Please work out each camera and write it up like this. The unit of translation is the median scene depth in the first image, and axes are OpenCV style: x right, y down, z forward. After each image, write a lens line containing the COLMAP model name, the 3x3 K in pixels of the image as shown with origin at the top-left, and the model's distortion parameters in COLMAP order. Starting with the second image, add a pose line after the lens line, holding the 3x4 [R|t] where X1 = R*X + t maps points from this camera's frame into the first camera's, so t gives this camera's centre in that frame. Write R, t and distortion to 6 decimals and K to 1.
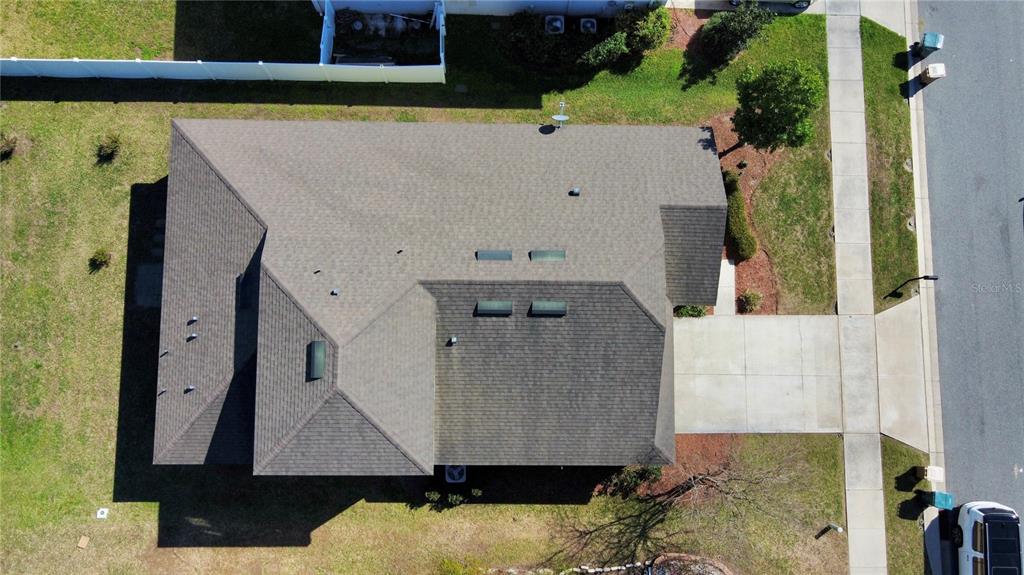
lens RADIAL K [[771.6, 0, 510.8], [0, 771.6, 293.4], [0, 0, 1]] dist [-0.005163, 0.019431]
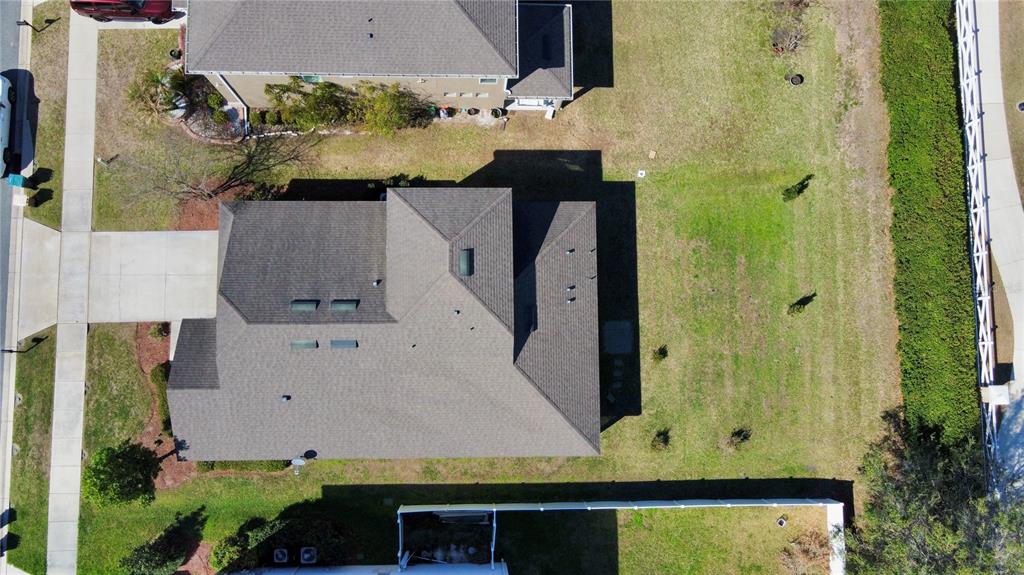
lens RADIAL K [[771.6, 0, 509.3], [0, 771.6, 292.1], [0, 0, 1]] dist [-0.005163, 0.019431]
pose [[-0.996916, 0.007437, -0.078124, -0.174926], [-0.023128, -0.979131, 0.201912, -0.204167], [-0.074992, 0.203096, 0.976283, -0.311406]]
